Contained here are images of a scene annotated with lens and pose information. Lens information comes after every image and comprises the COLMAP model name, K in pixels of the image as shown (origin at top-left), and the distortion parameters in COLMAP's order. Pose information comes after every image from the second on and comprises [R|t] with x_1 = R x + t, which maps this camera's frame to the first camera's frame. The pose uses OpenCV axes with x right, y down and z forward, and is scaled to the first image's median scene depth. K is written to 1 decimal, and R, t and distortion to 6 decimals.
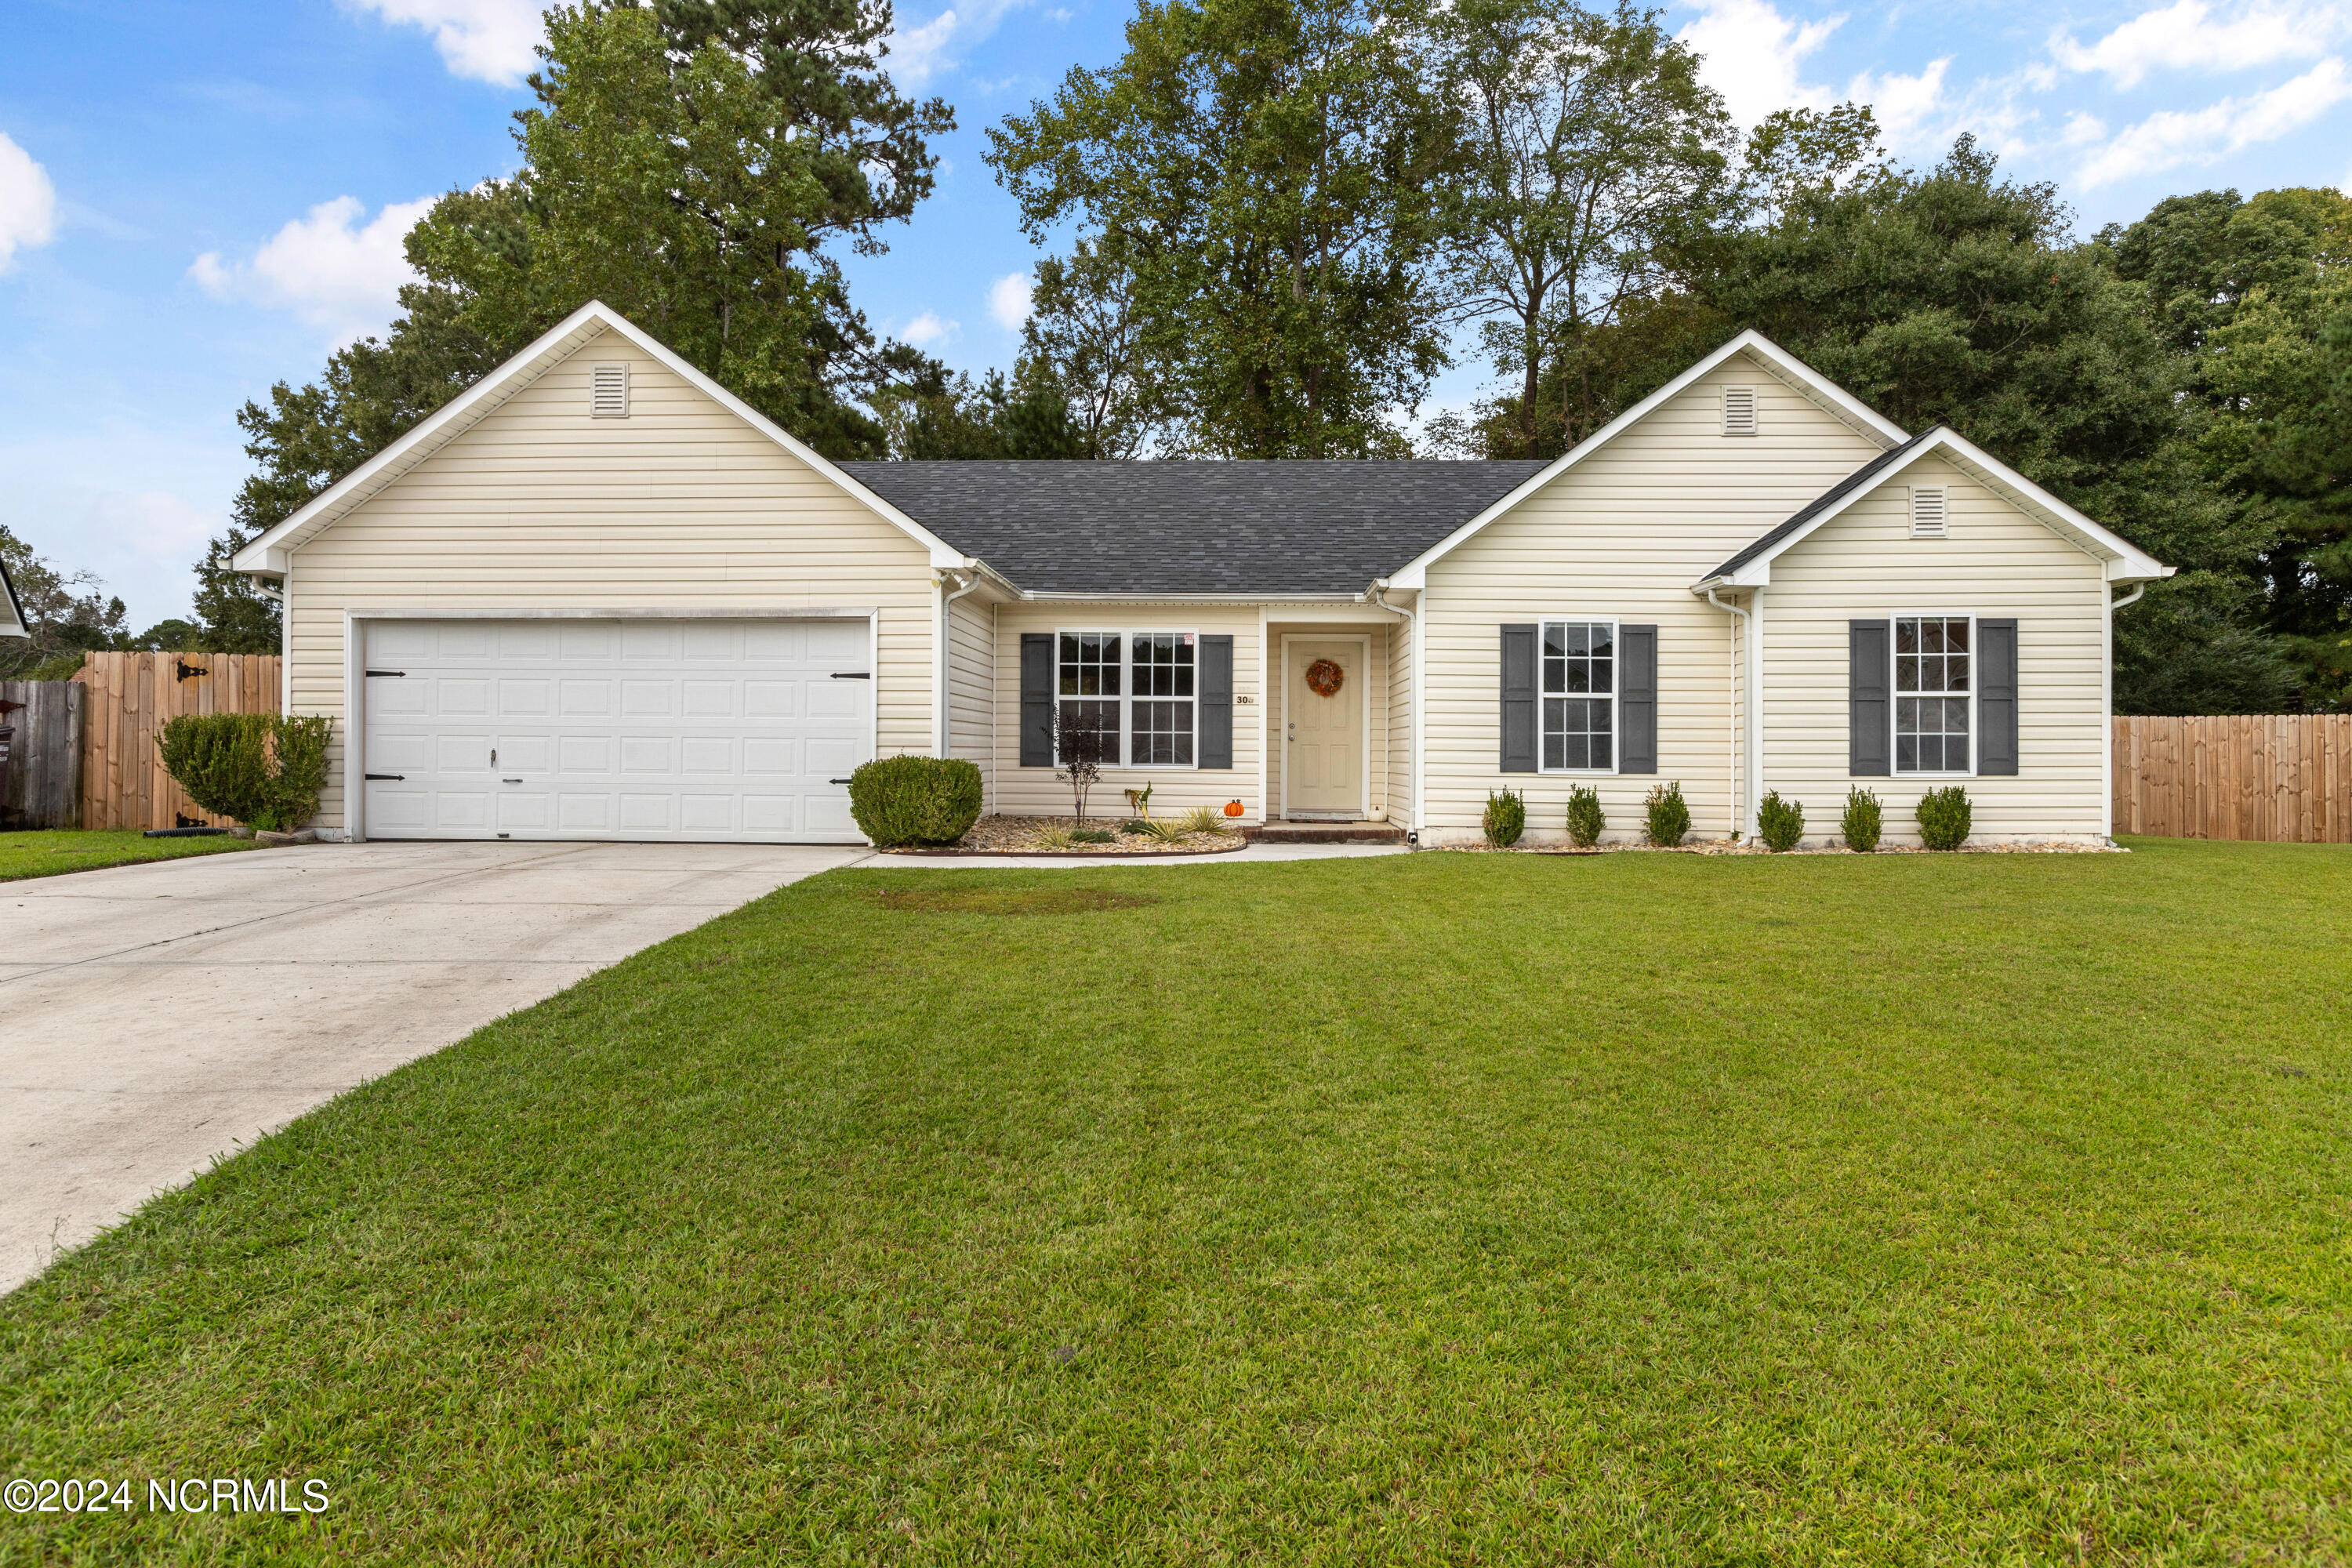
lens RADIAL K [[1487.5, 0, 1175.3], [0, 1487.5, 771.4], [0, 0, 1]] dist [0.002860, 0.005562]
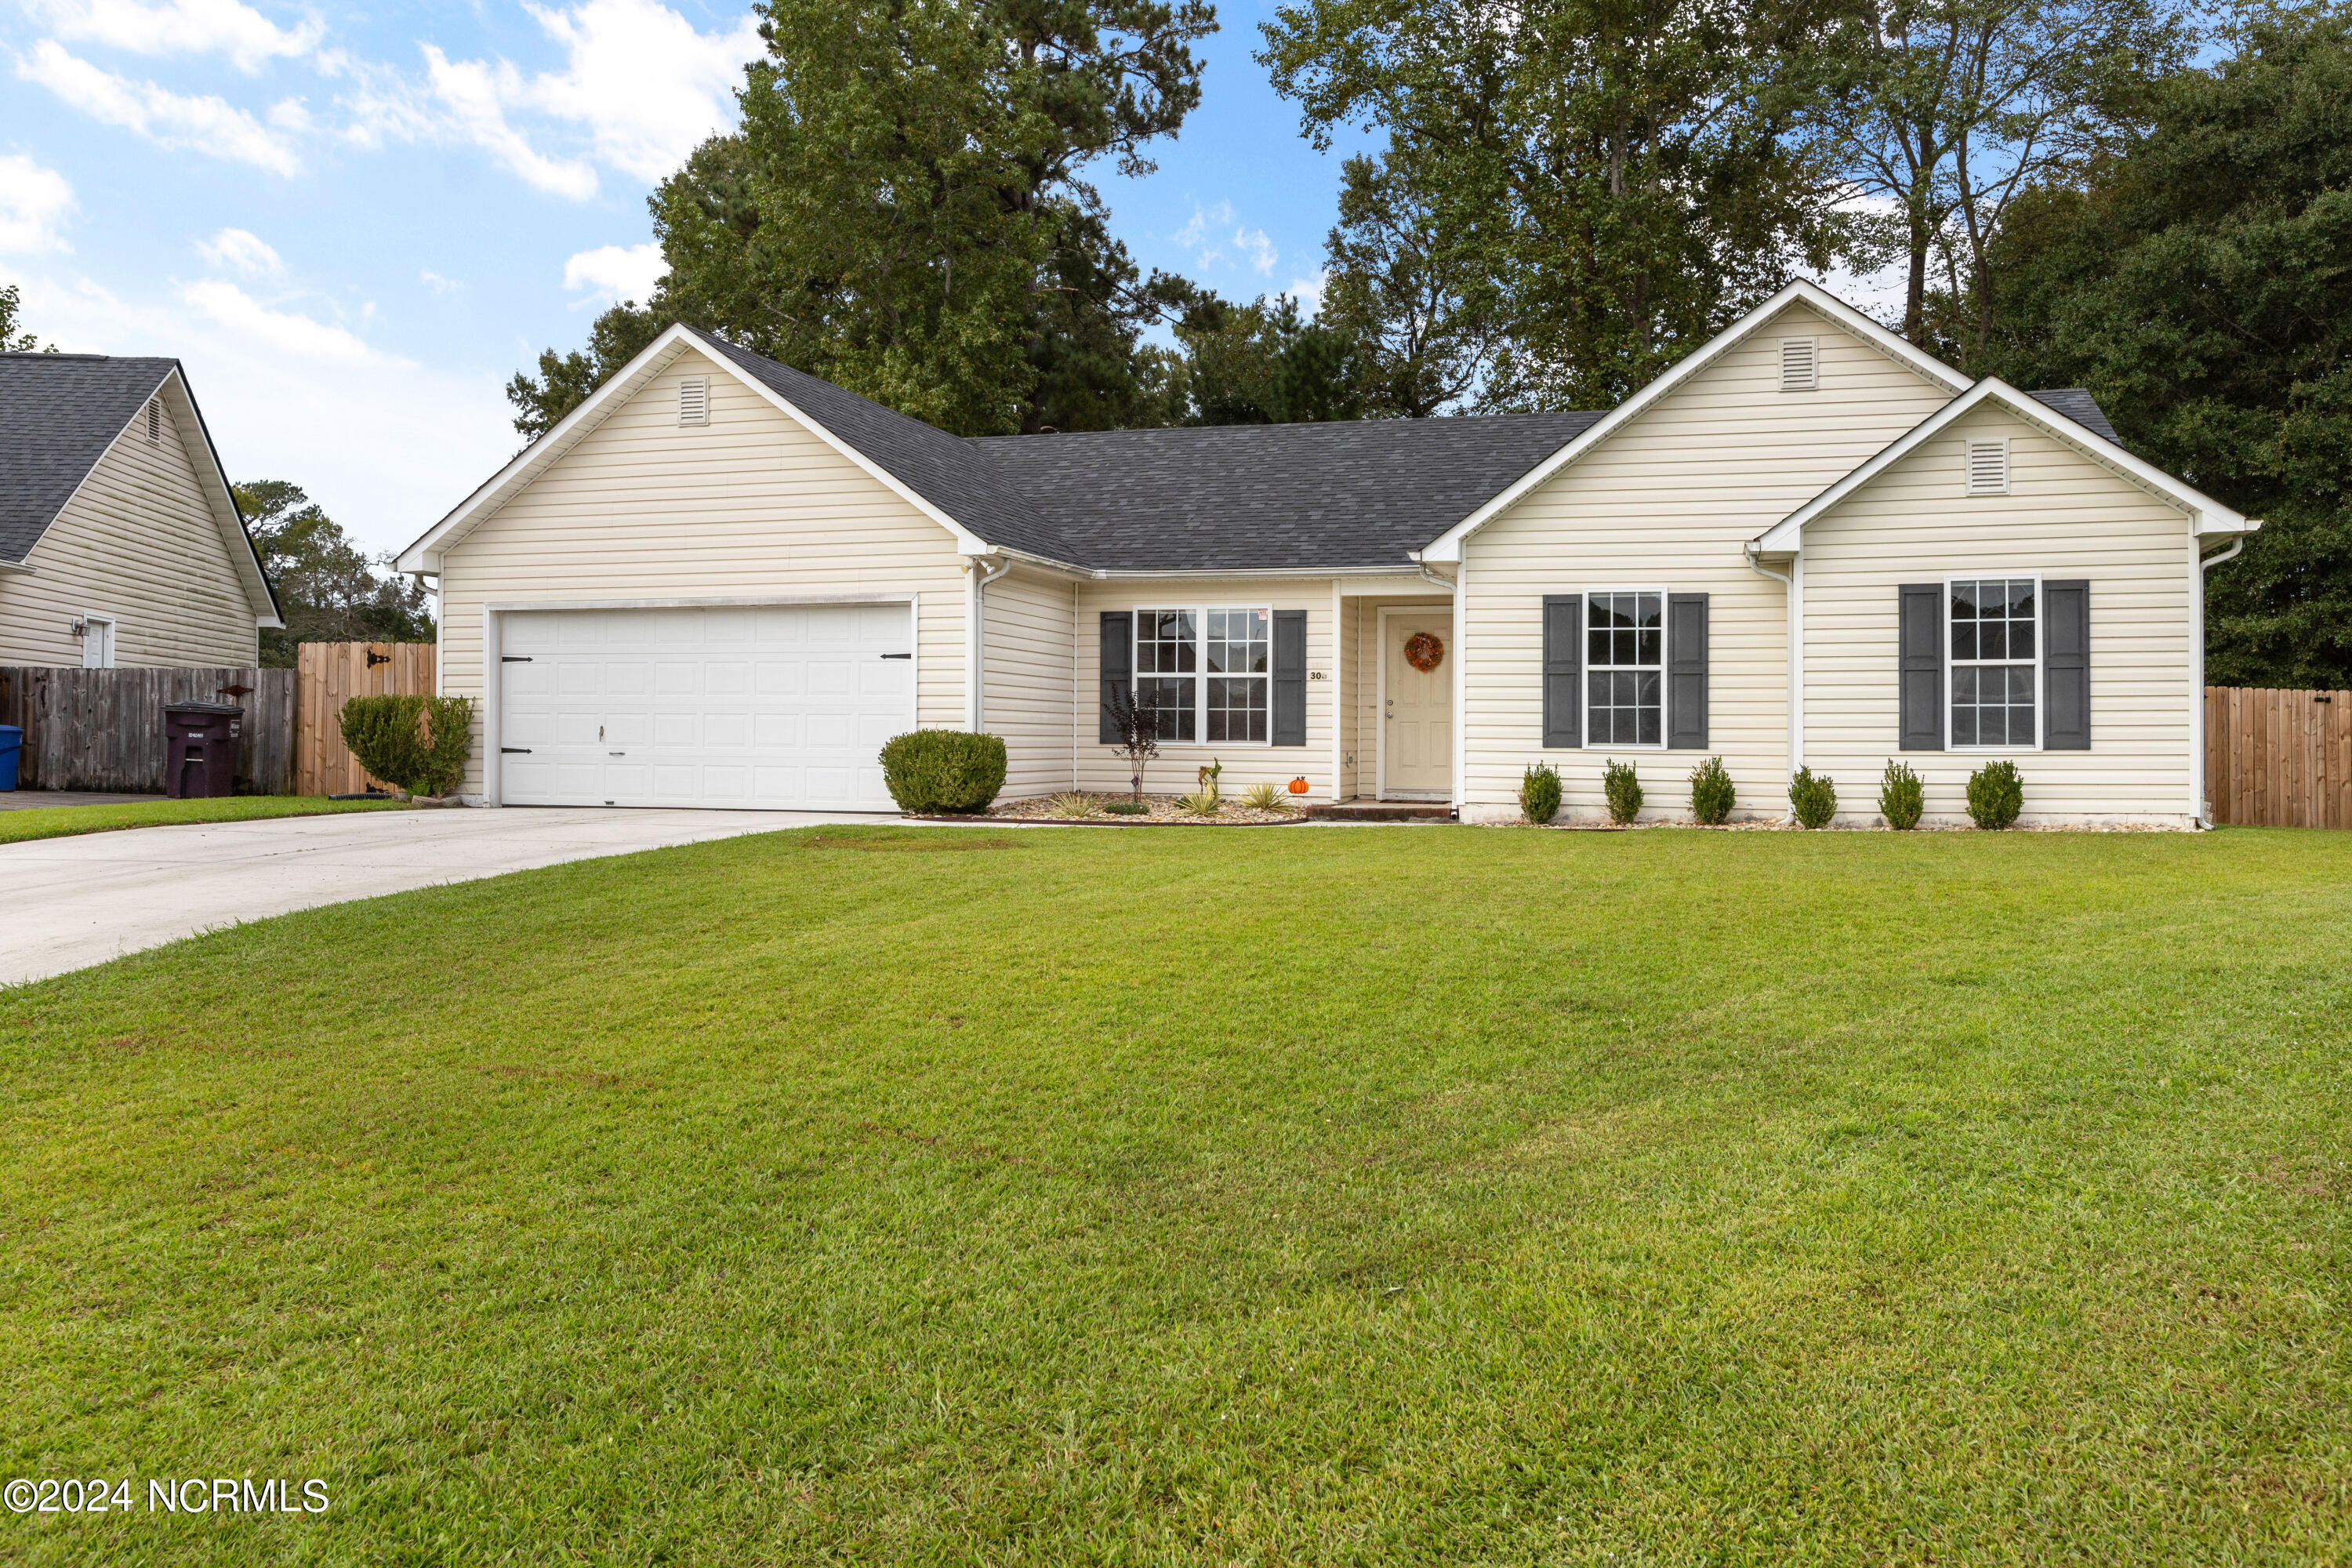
lens RADIAL K [[1882.4, 0, 1167.6], [0, 1882.4, 777.1], [0, 0, 1]] dist [-0.004255, 0.007728]
pose [[0.970196, 0.004136, -0.242287, 0.255549], [-0.003400, 0.999988, 0.003456, 0.015070], [0.242299, -0.002530, 0.970198, -0.232021]]
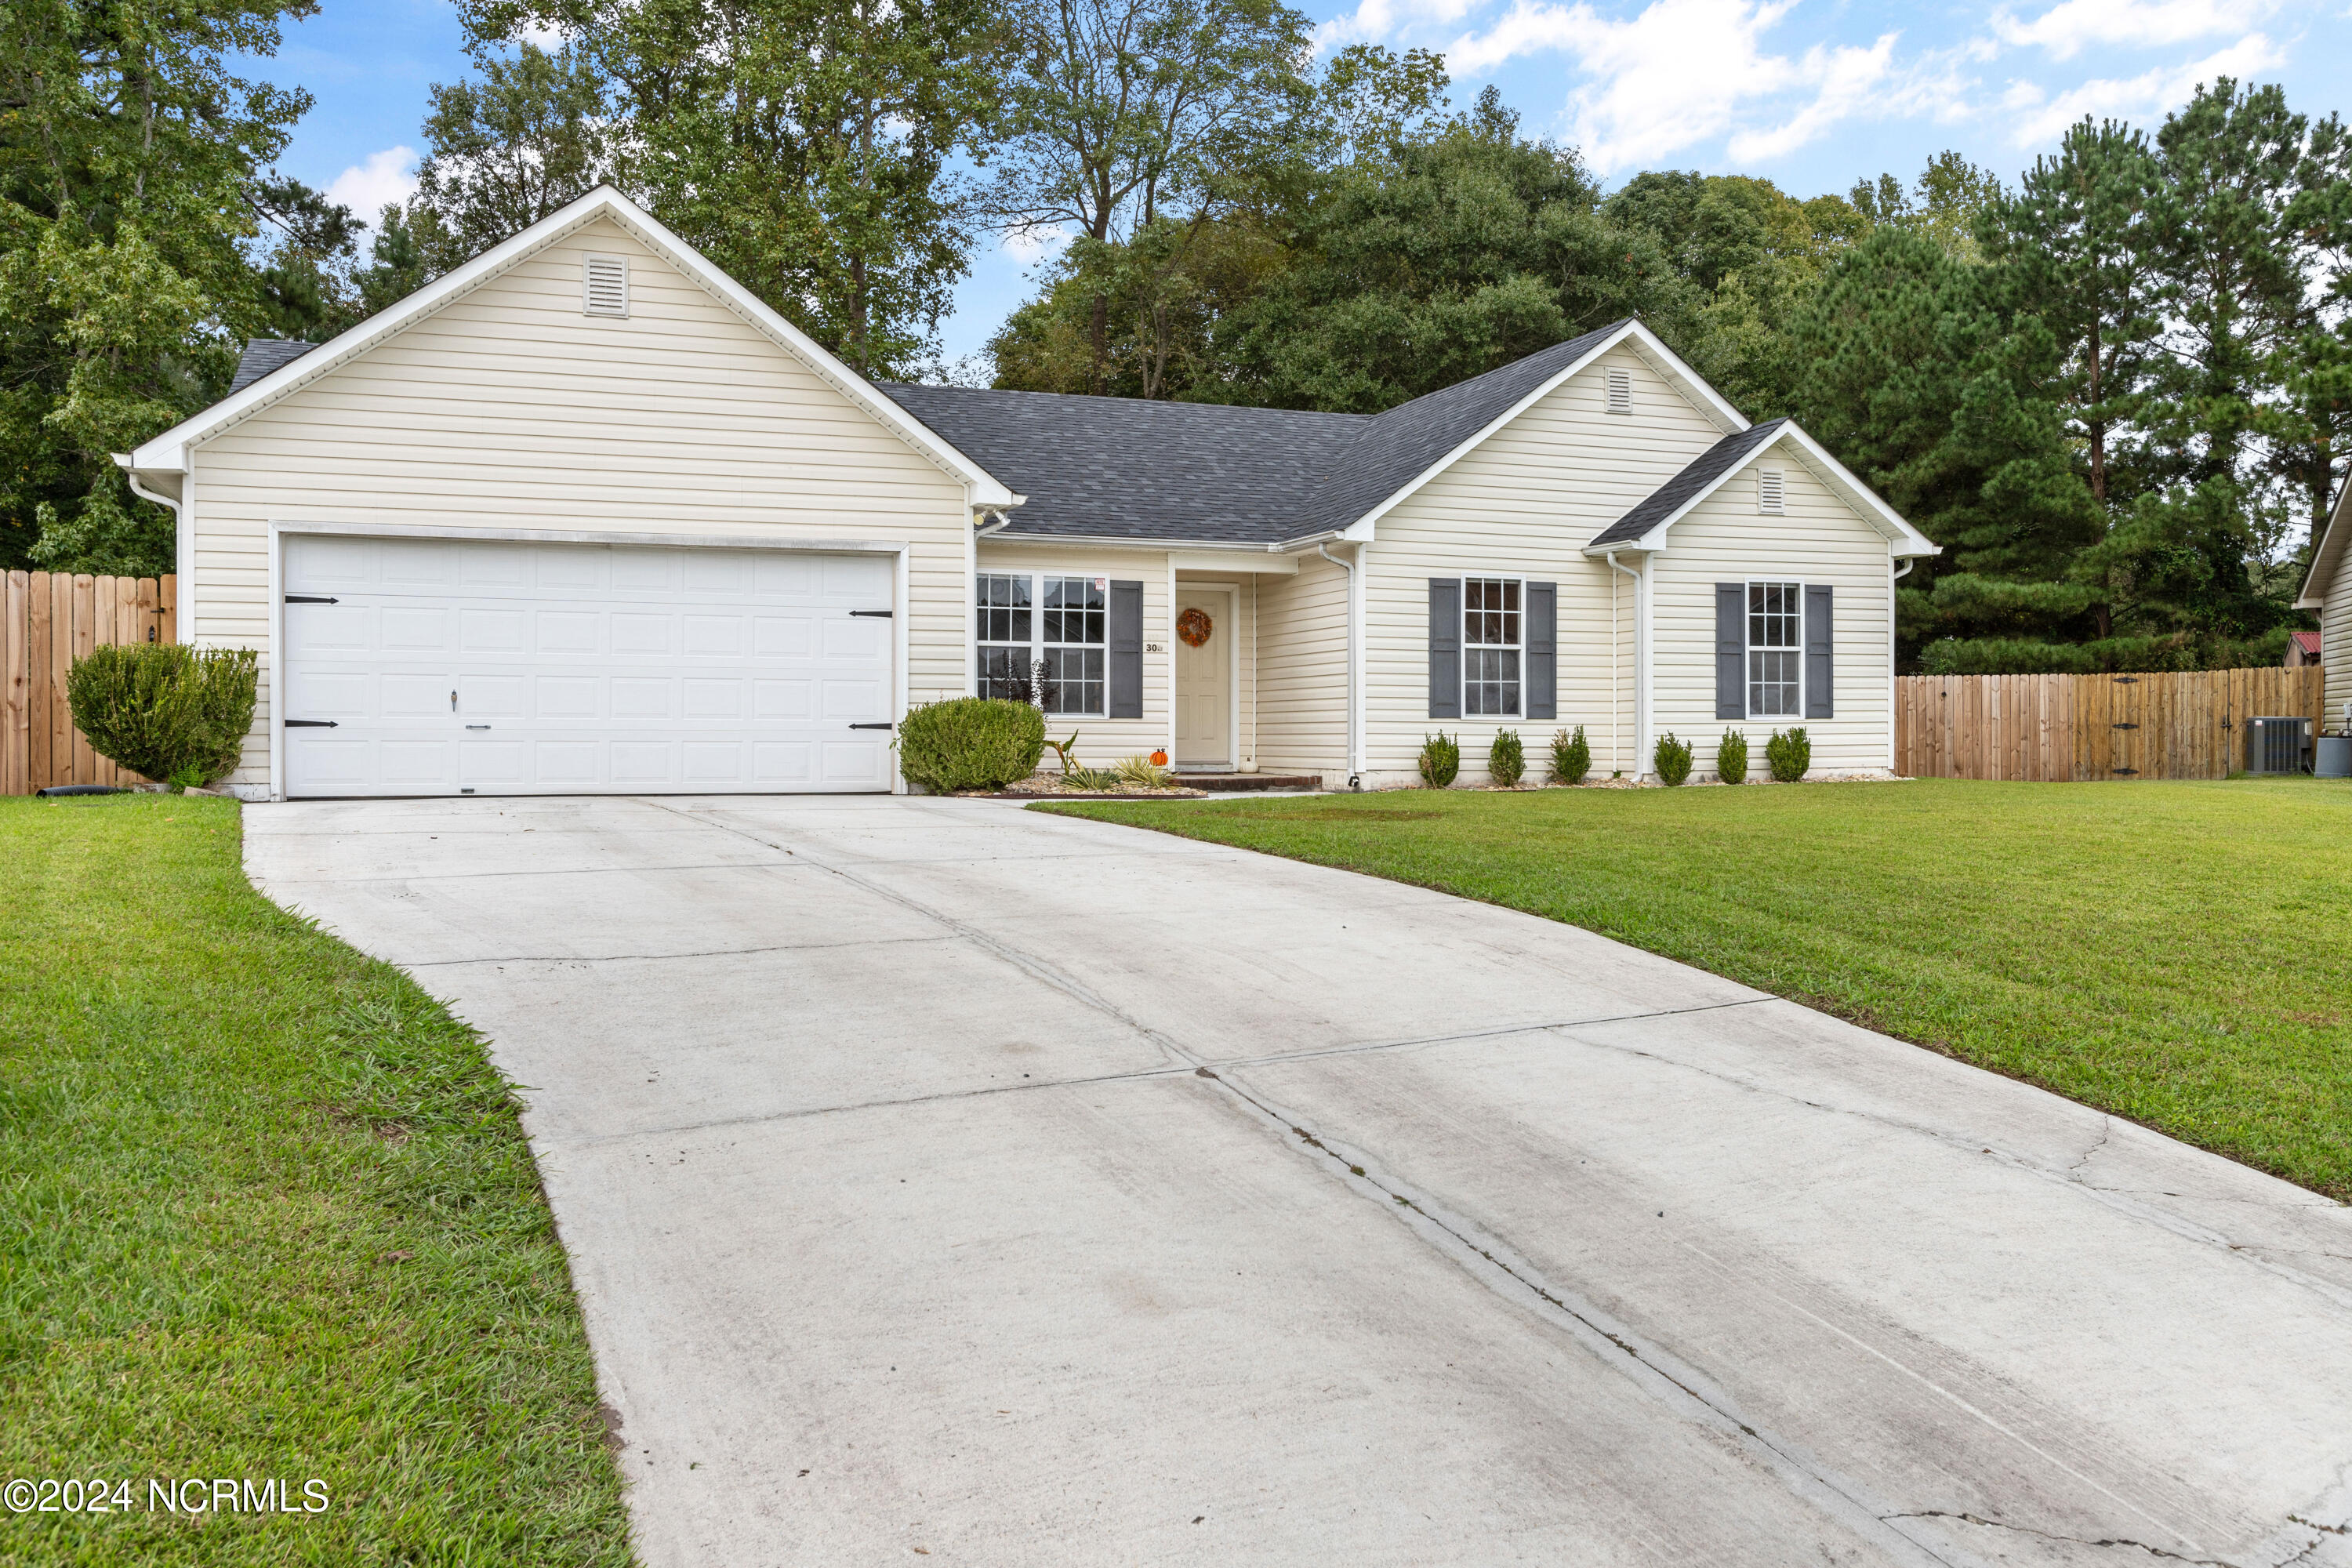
lens RADIAL K [[1847.9, 0, 1188.3], [0, 1847.9, 775.2], [0, 0, 1]] dist [0.010204, -0.002934]
pose [[0.919458, -0.013586, 0.392953, -0.418564], [0.009470, 0.999878, 0.012411, 0.021268], [-0.393074, -0.007690, 0.919475, -0.129274]]
